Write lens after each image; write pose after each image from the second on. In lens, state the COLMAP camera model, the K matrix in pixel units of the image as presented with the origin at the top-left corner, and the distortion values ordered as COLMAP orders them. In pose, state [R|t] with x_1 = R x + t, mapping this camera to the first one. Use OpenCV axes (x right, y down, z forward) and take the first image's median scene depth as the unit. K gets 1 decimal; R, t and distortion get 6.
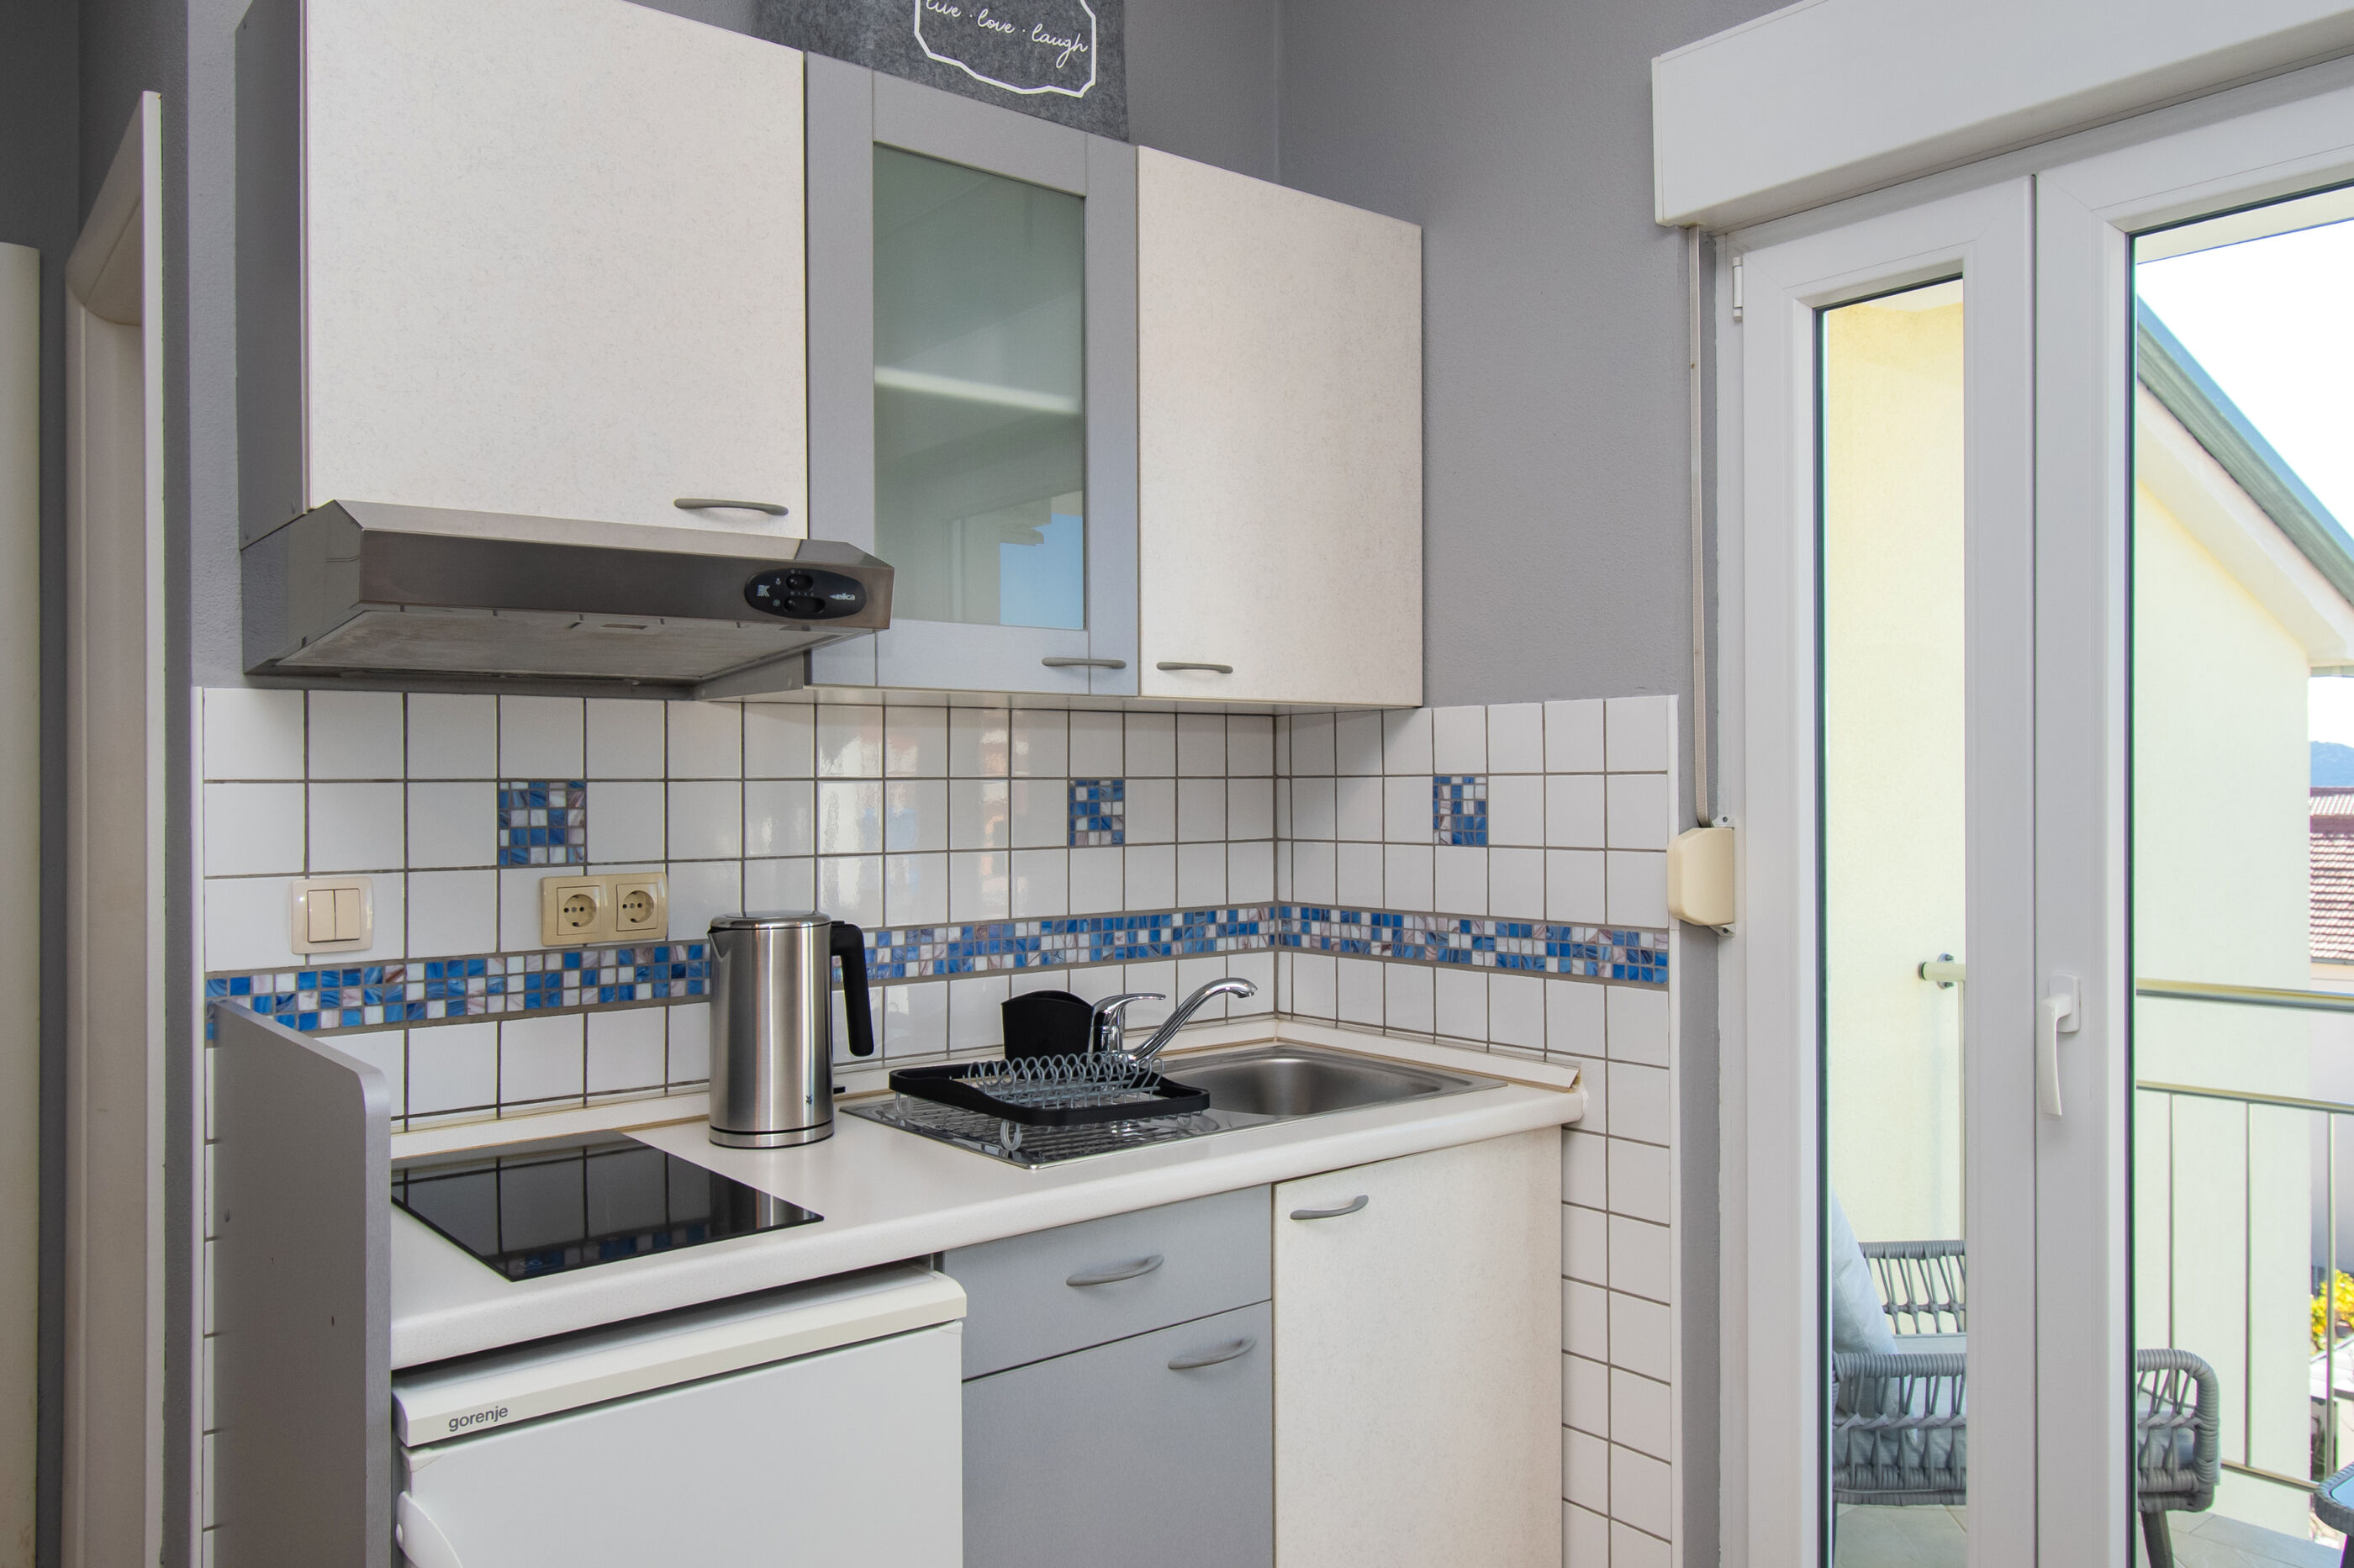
lens RADIAL K [[1767.5, 0, 1177.0], [0, 1767.5, 784.0], [0, 0, 1]] dist [0.017912, -0.004802]
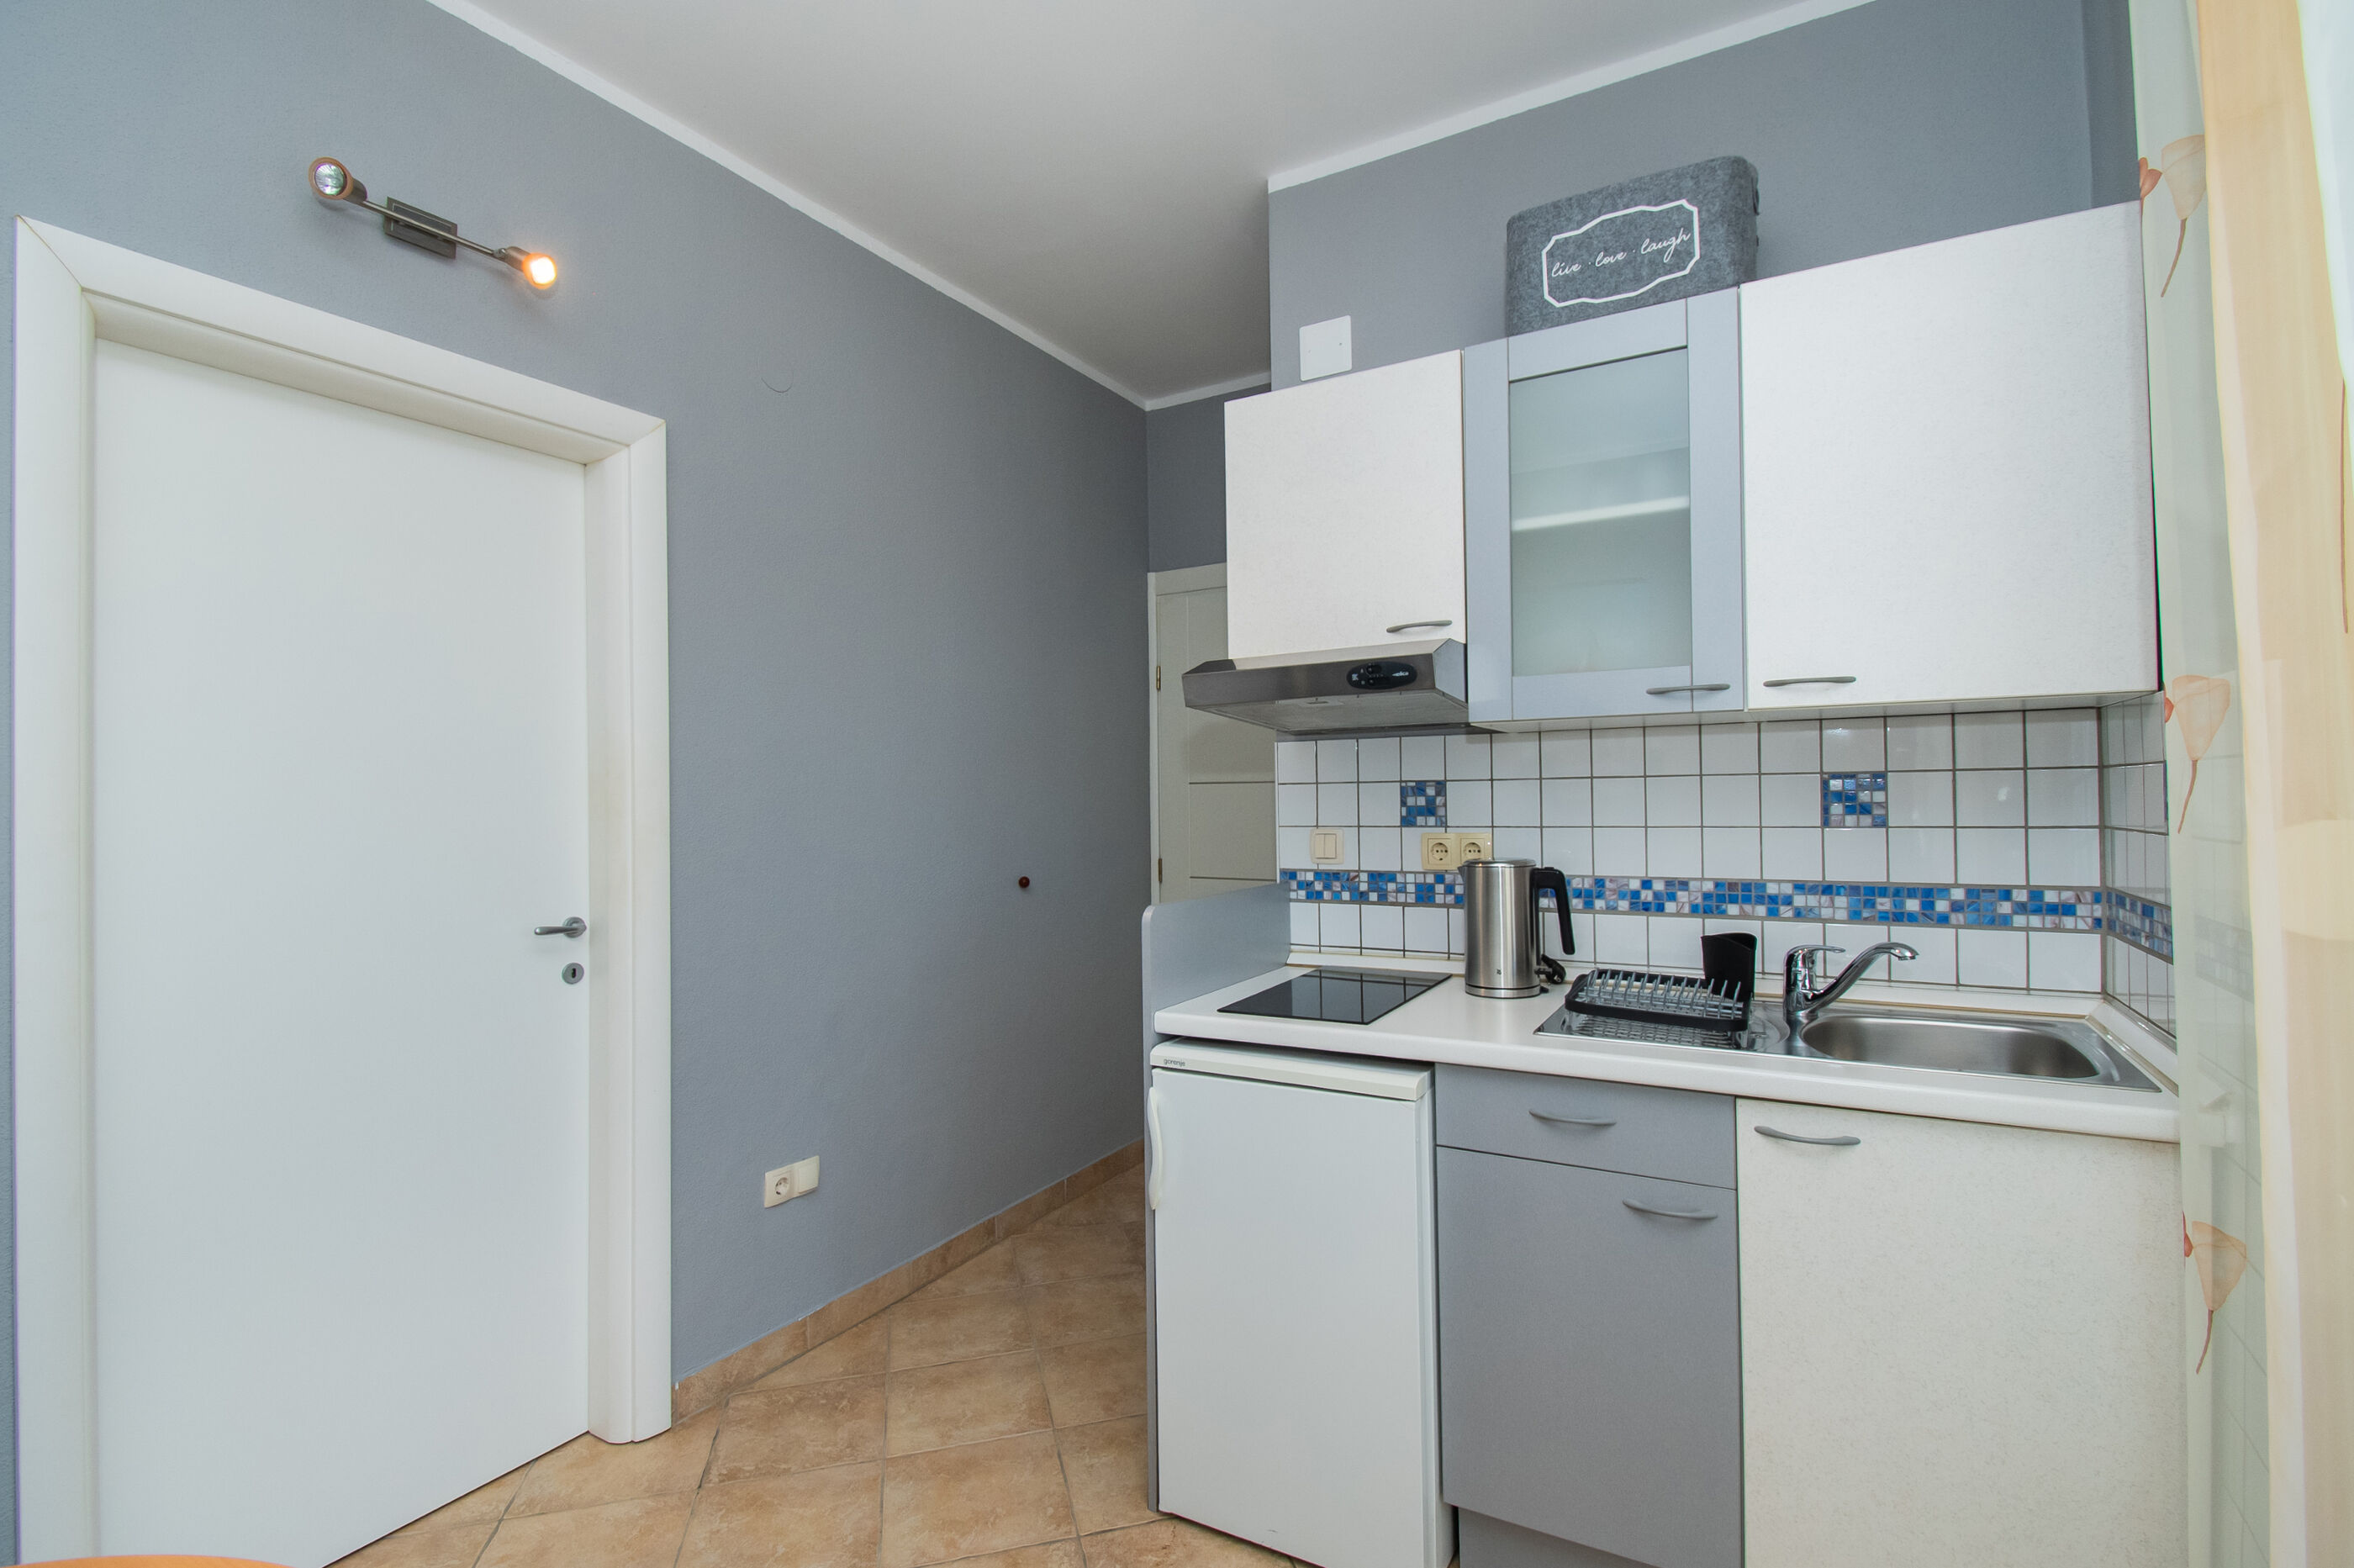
lens RADIAL K [[1061.0, 0, 1182.0], [0, 1061.0, 789.7], [0, 0, 1]] dist [0.000109, -0.000454]
pose [[0.348293, -0.005228, -0.937371, 0.523160], [0.011025, 0.999938, -0.001481, 0.005118], [0.937321, -0.009819, 0.348329, 0.319986]]
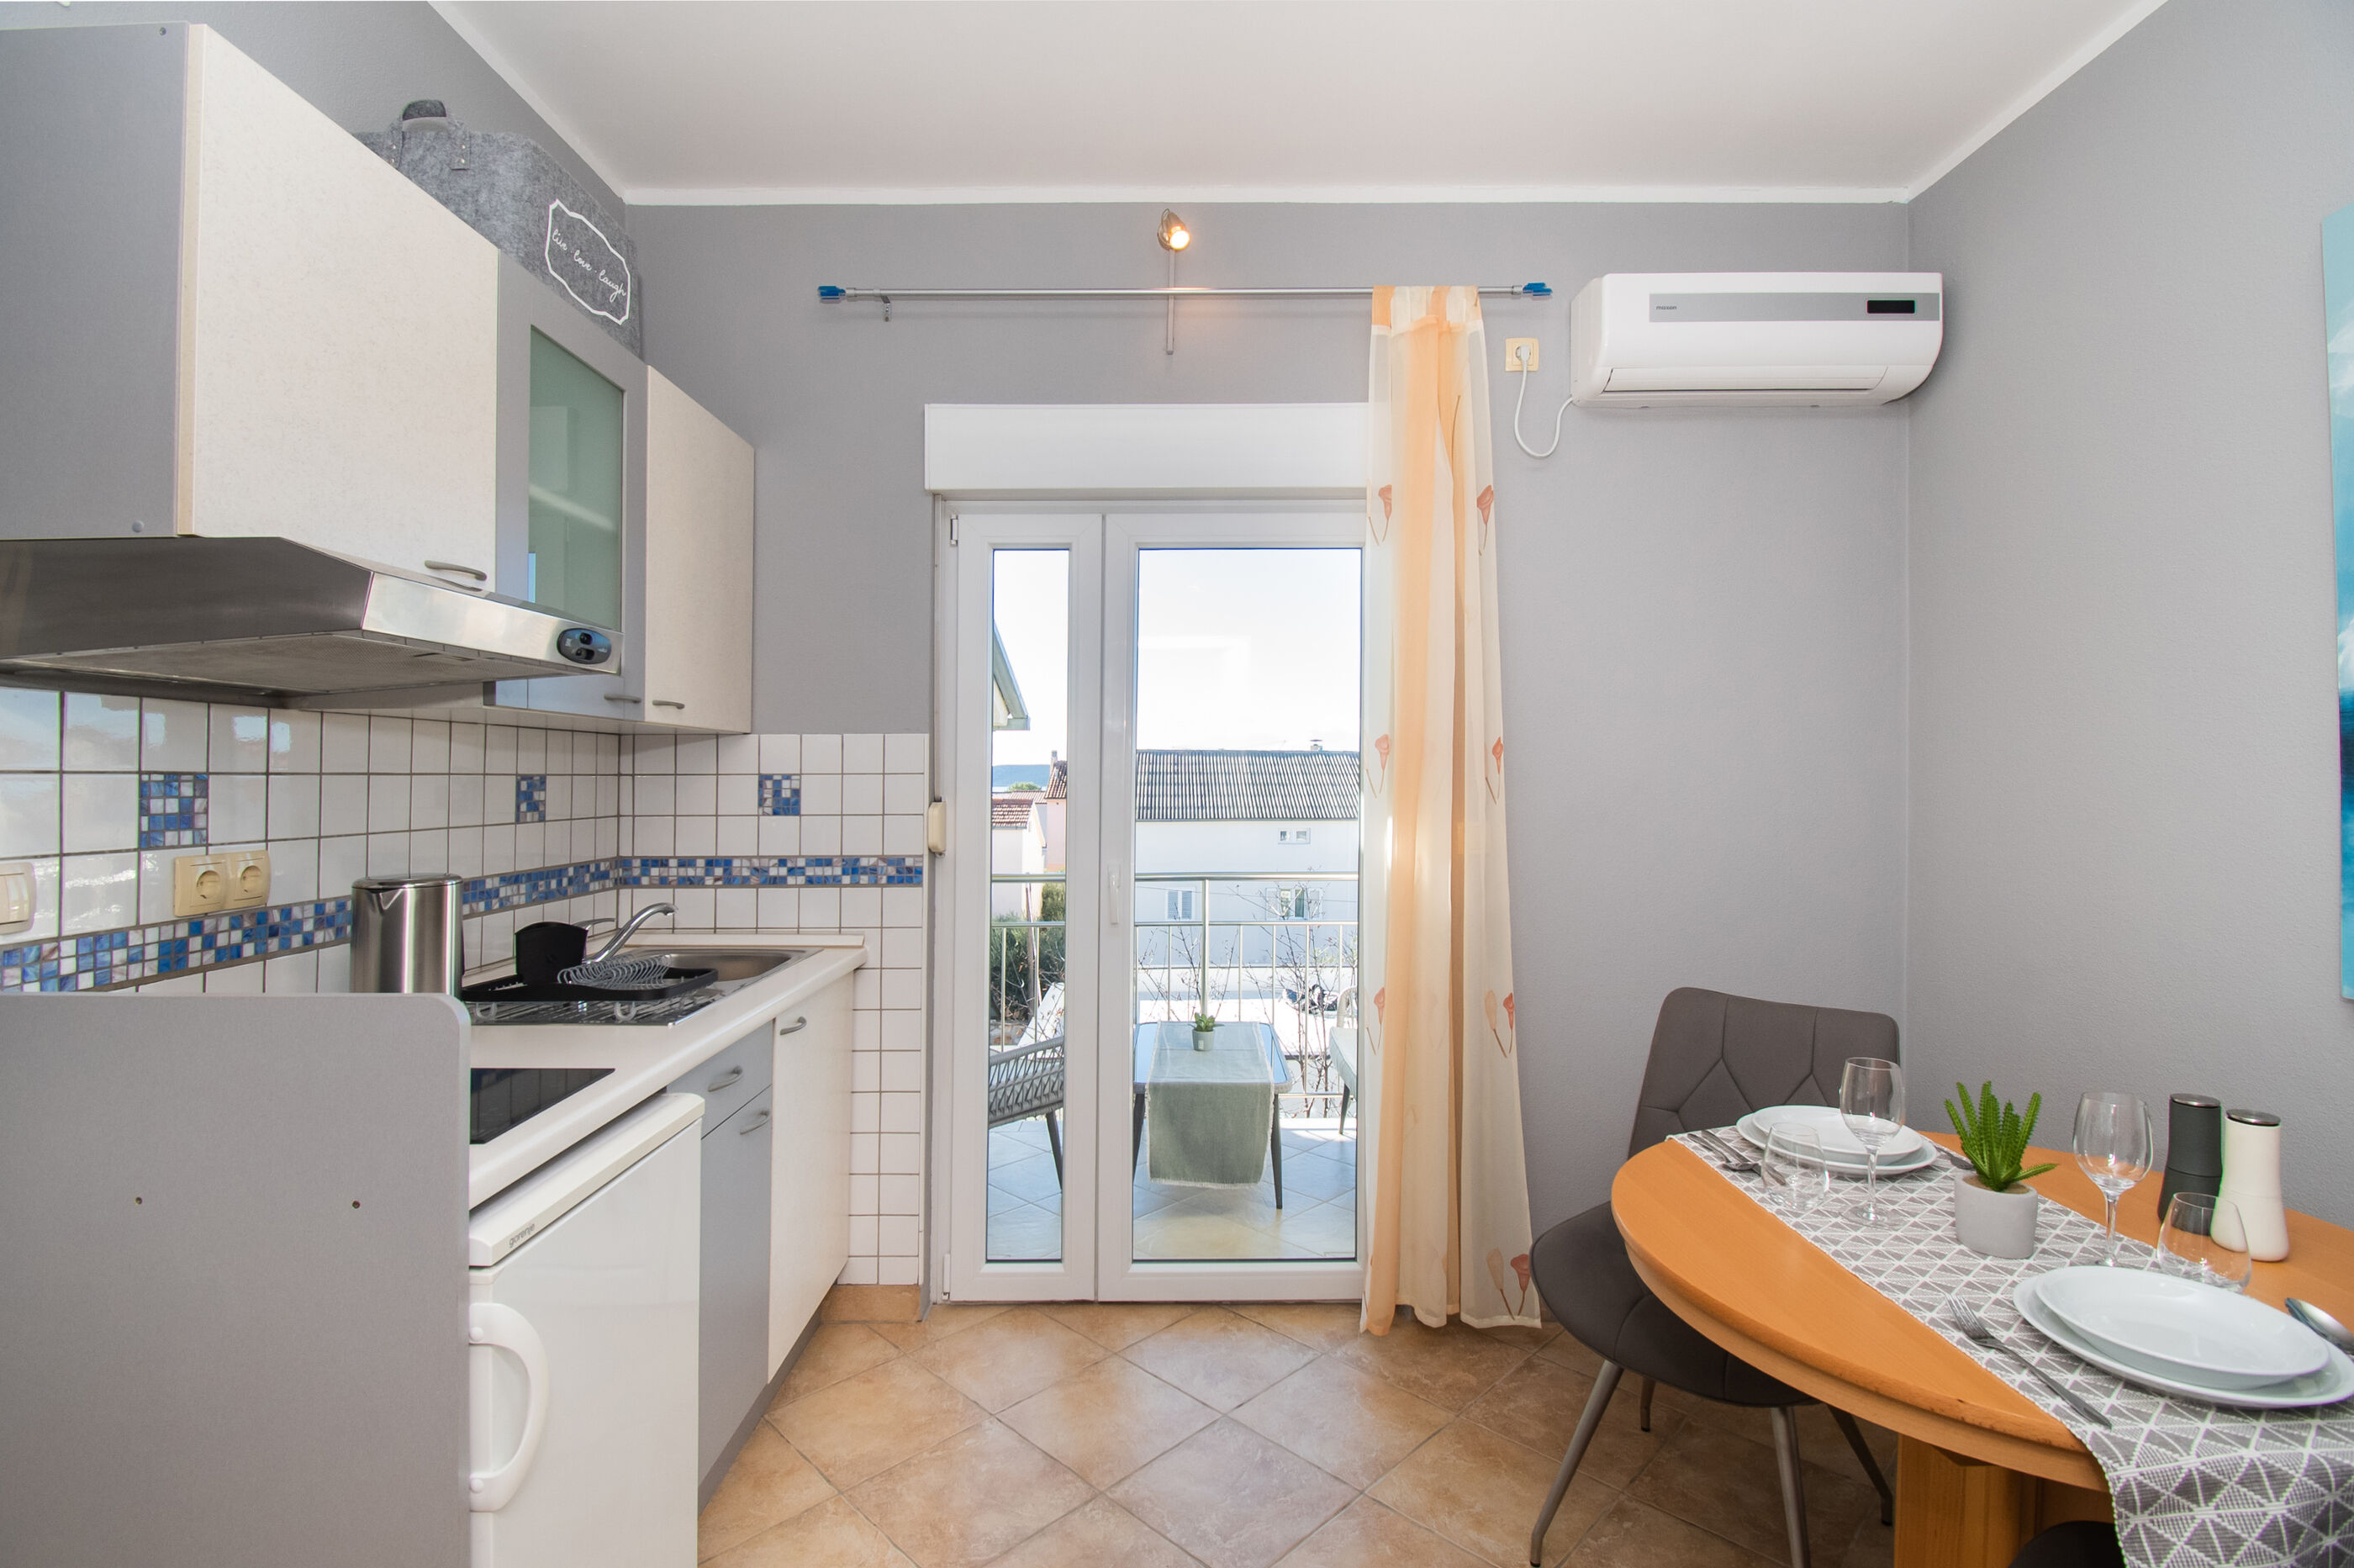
lens RADIAL K [[1089.6, 0, 1178.4], [0, 1089.6, 781.6], [0, 0, 1]] dist [0.025184, -0.014741]
pose [[0.625455, 0.001904, 0.780258, -0.439227], [-0.000680, 0.999998, -0.001895, 0.003811], [-0.780260, 0.000654, 0.625456, 0.037822]]
